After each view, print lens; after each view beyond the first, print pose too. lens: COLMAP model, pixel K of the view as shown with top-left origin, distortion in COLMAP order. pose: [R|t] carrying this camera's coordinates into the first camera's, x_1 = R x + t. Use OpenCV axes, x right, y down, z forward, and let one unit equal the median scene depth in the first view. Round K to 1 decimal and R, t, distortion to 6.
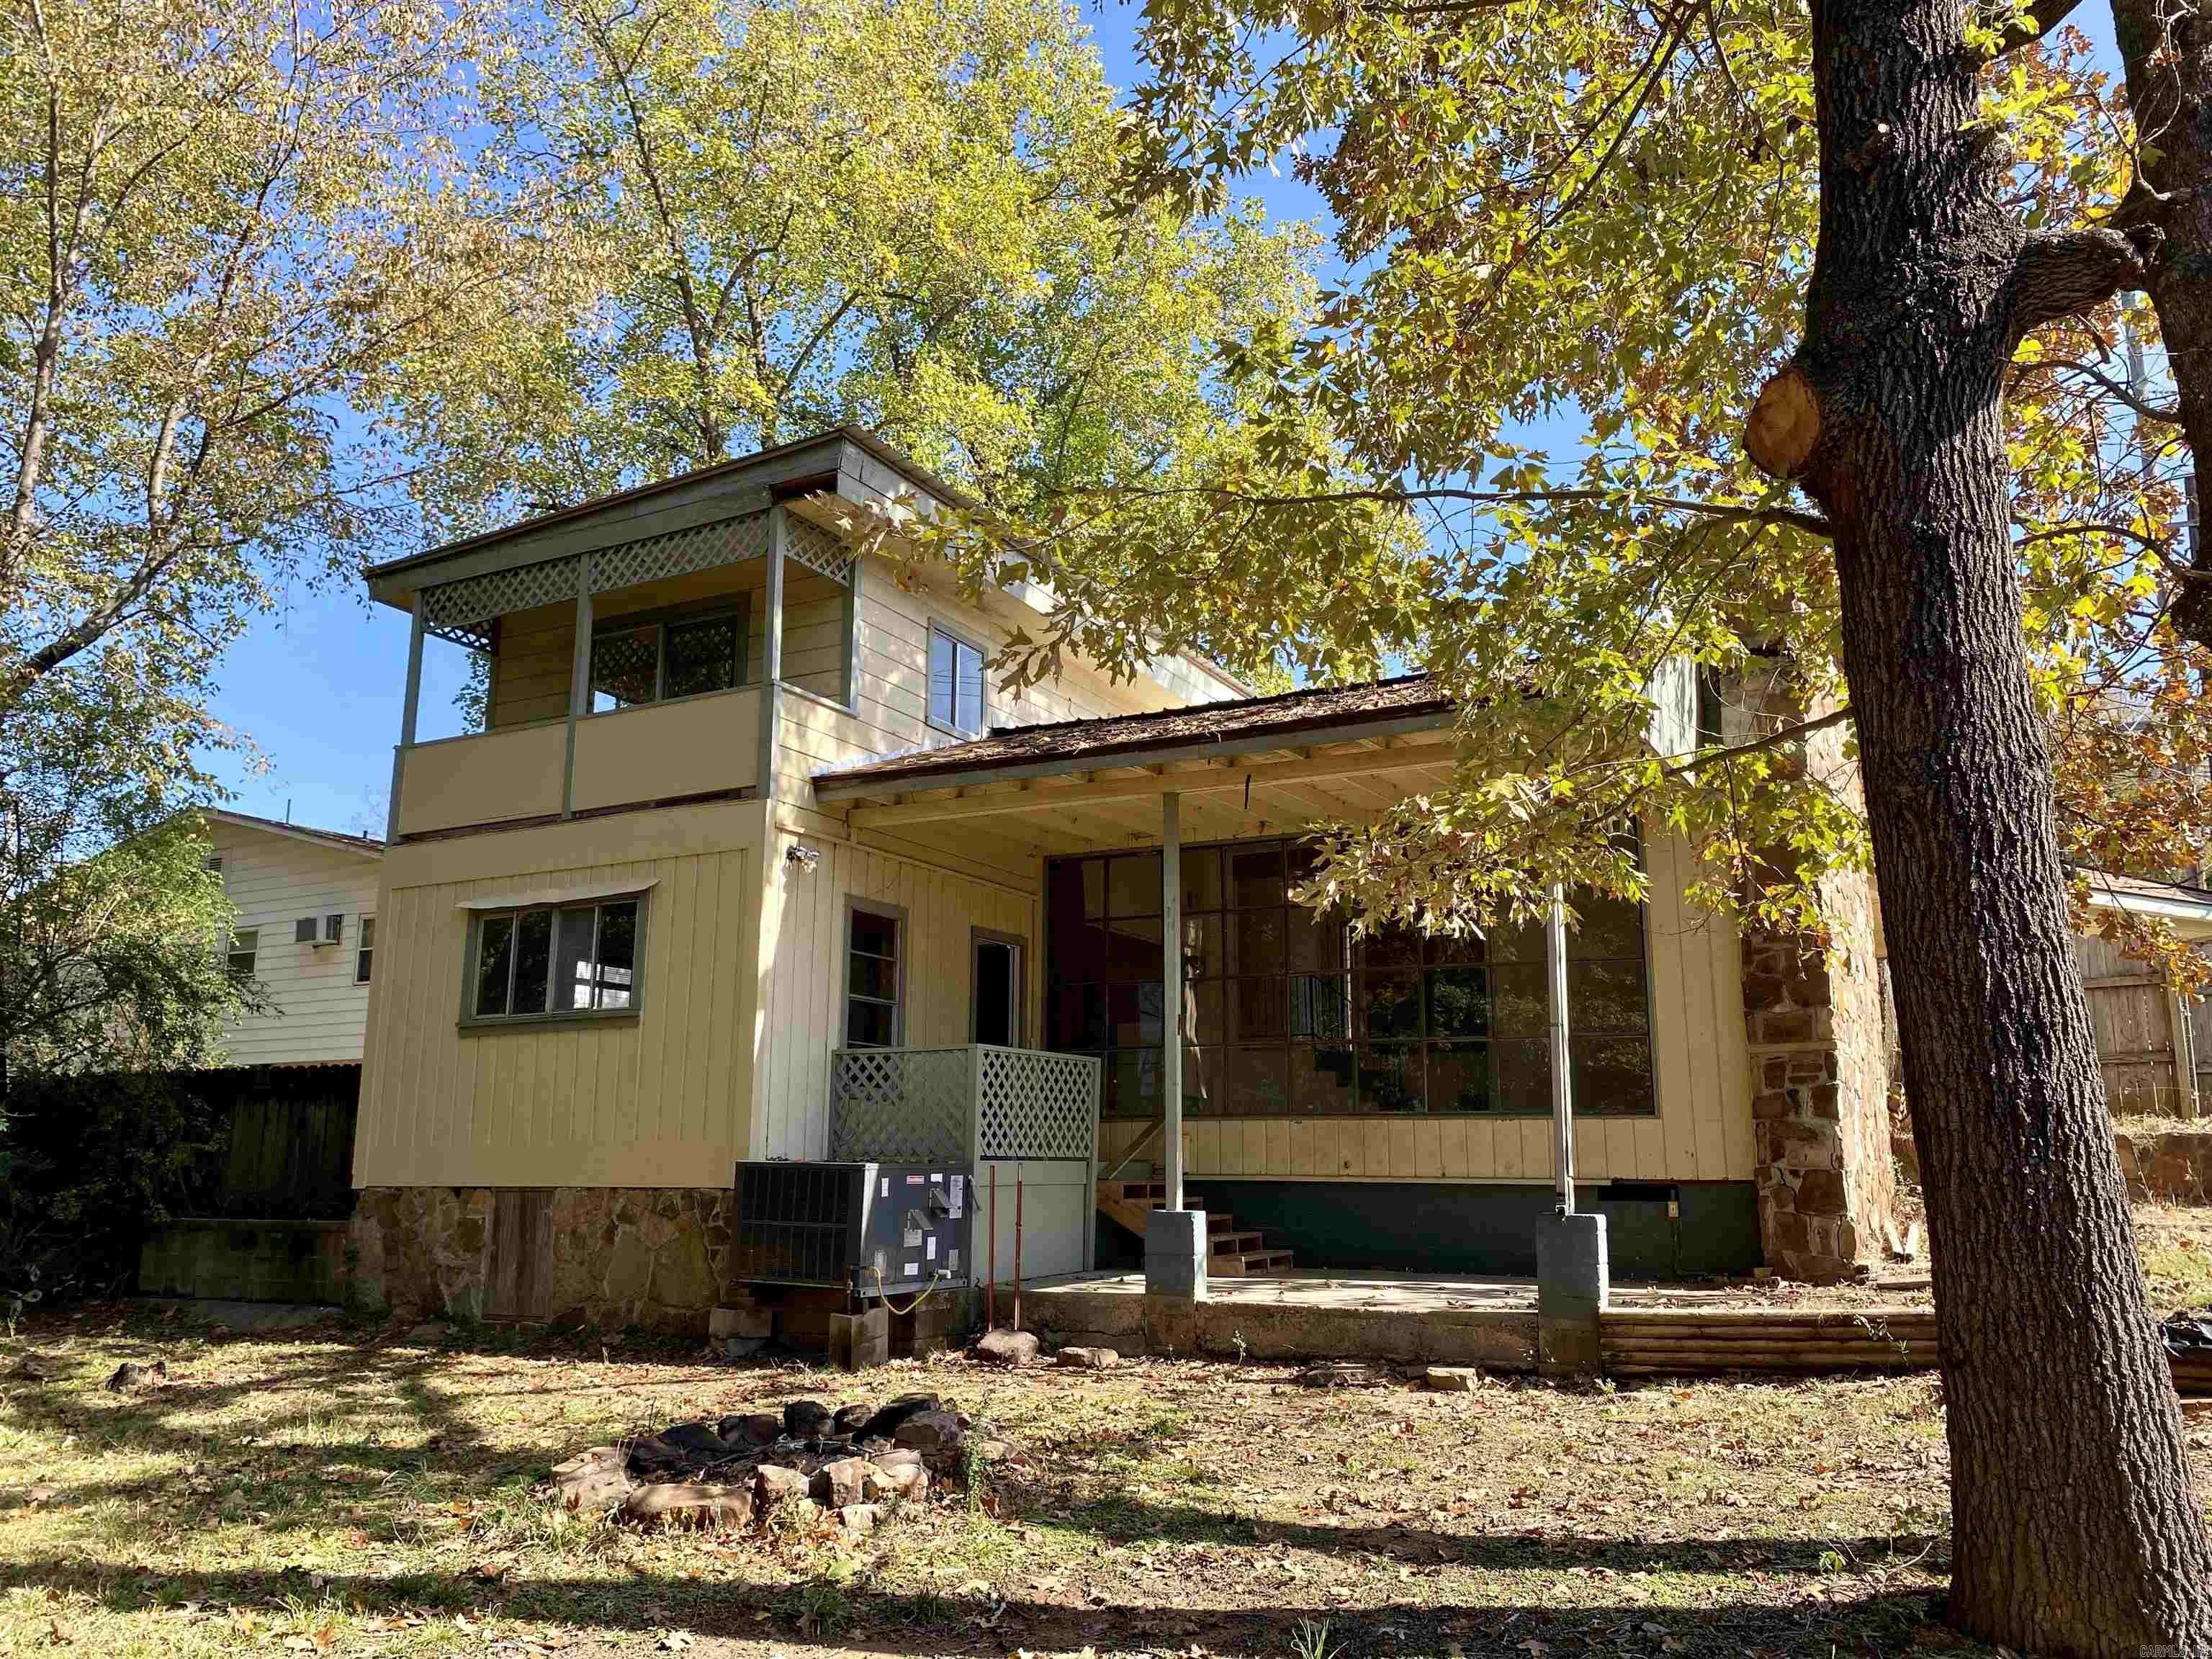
lens RADIAL K [[1658.4, 0, 1113.2], [0, 1658.4, 828.0], [0, 0, 1]] dist [0.049203, -0.048040]
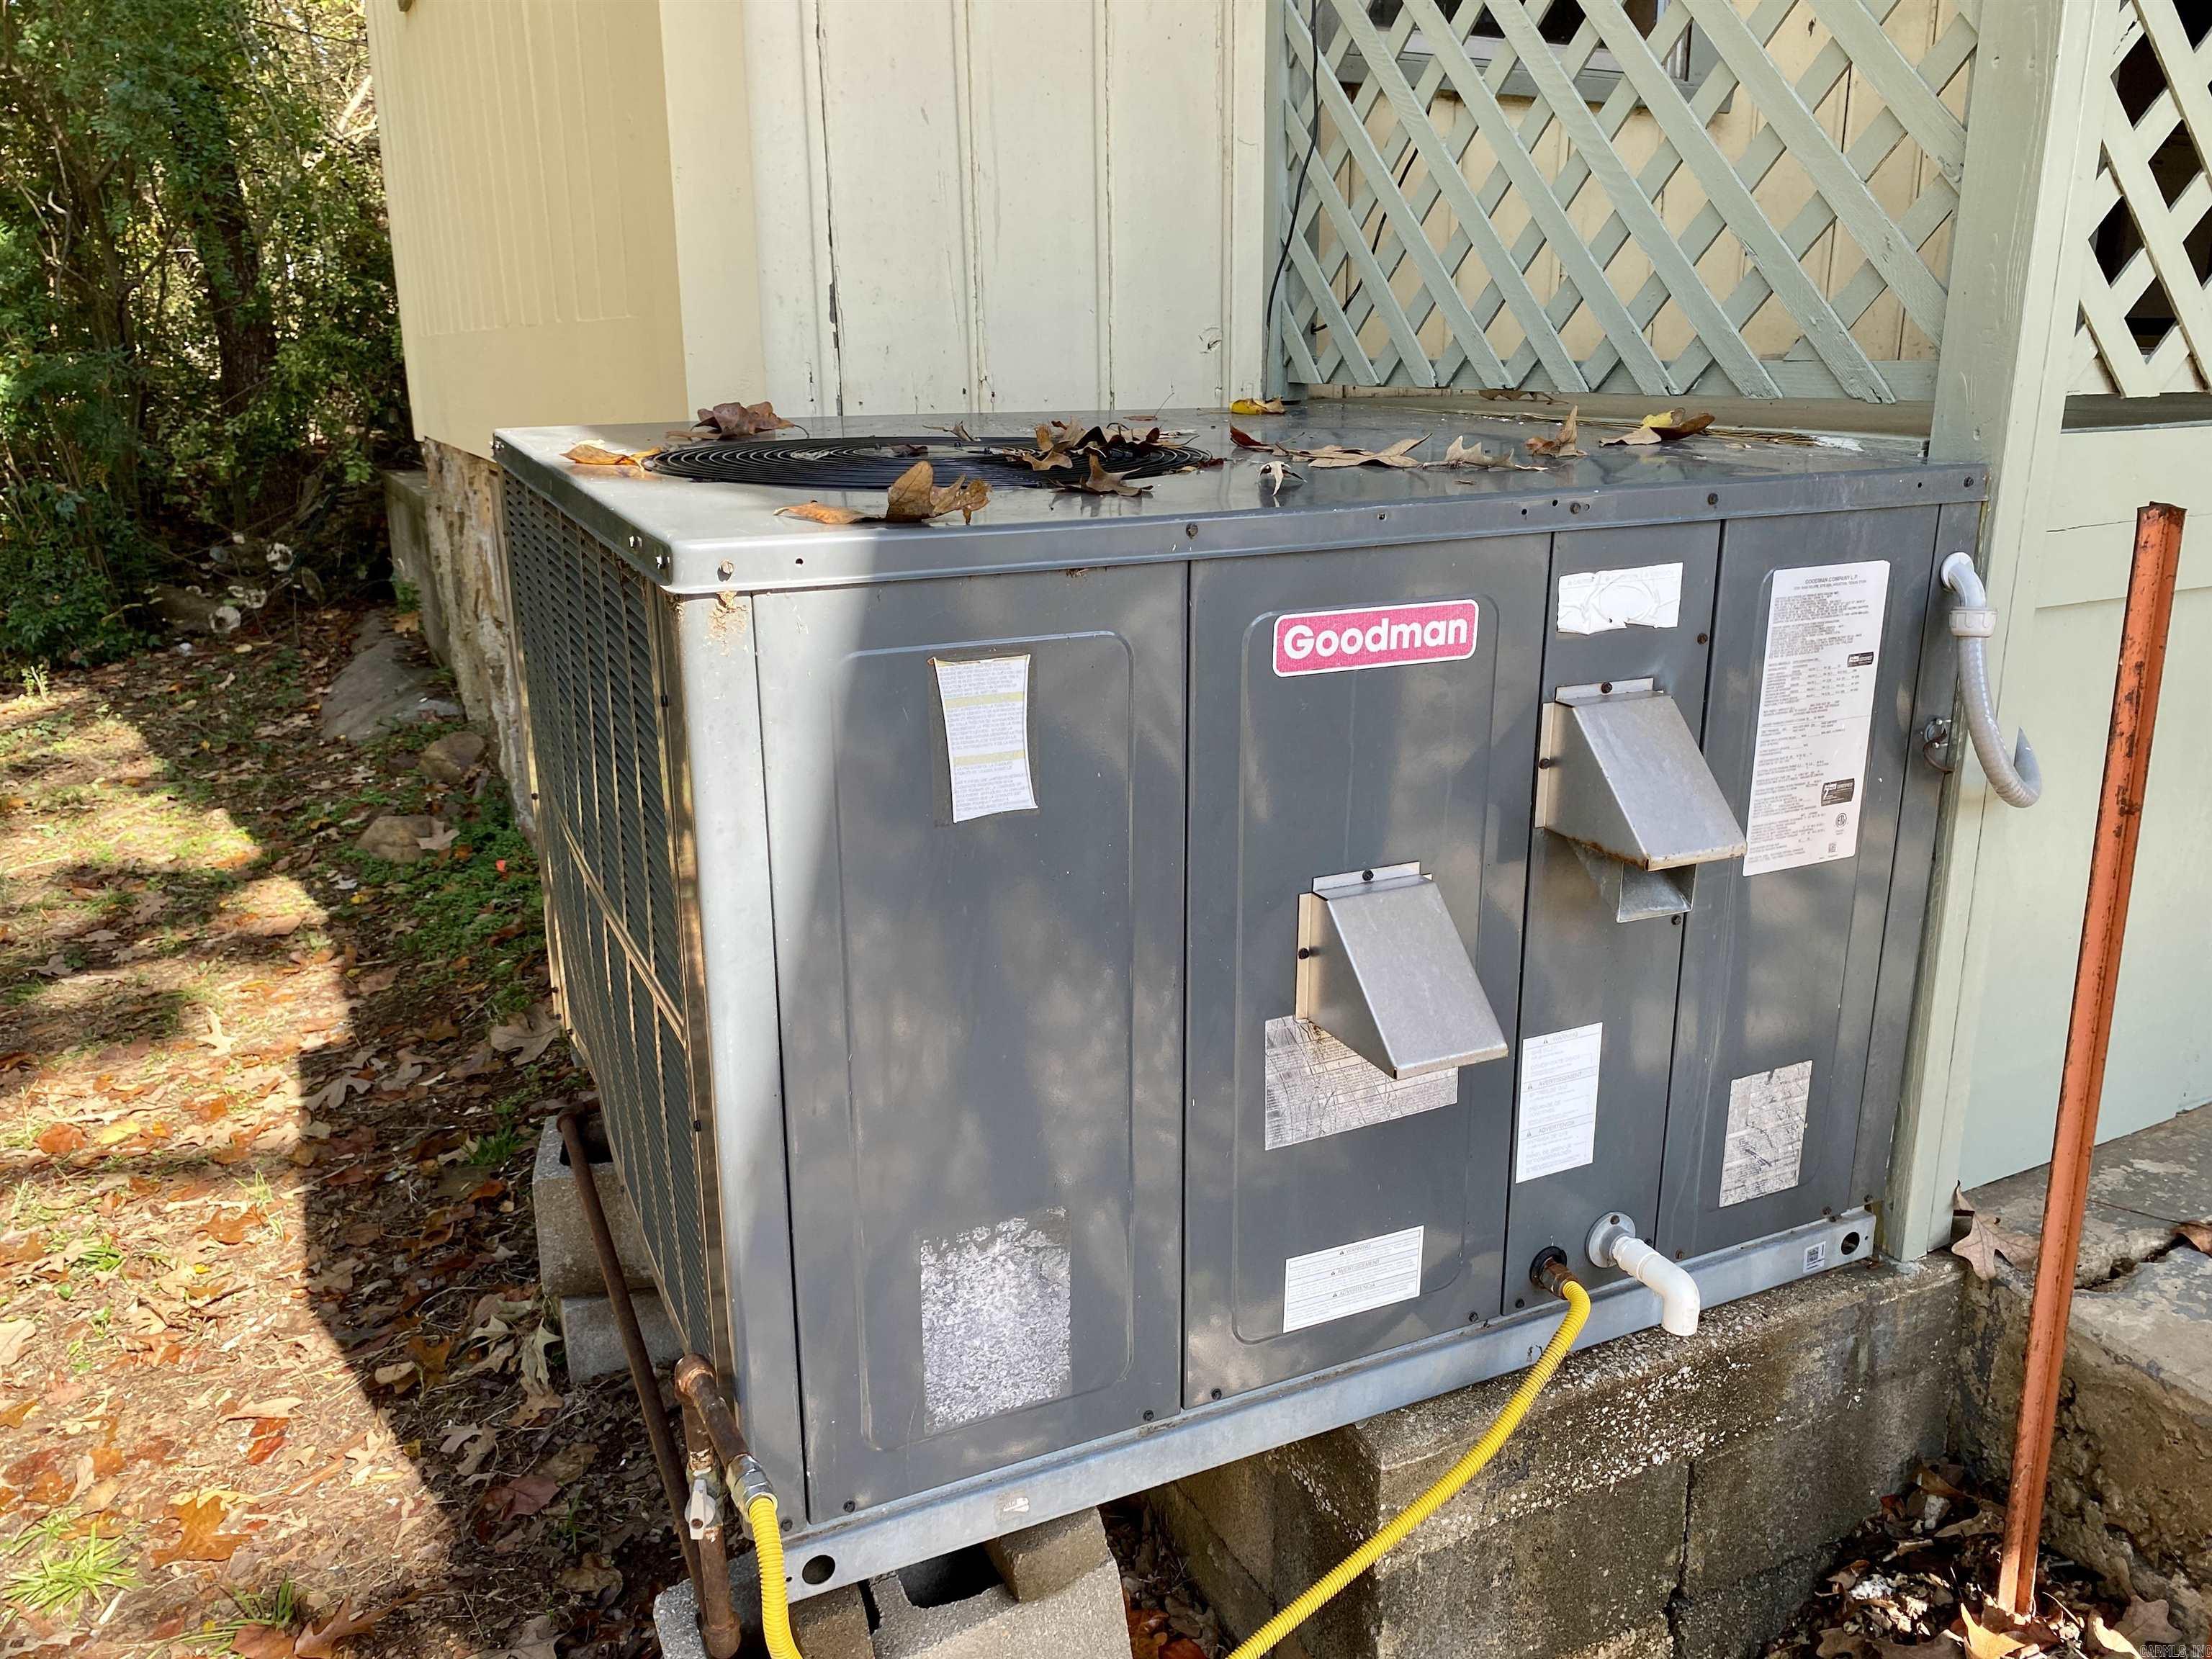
lens RADIAL K [[1688.4, 0, 1103.3], [0, 1688.4, 821.1], [0, 0, 1]] dist [0.025974, -0.027616]
pose [[0.818494, 0.142119, -0.556659, -0.049013], [0.129498, 0.898348, 0.419763, 0.125243], [0.559730, -0.415660, 0.716889, 0.658719]]
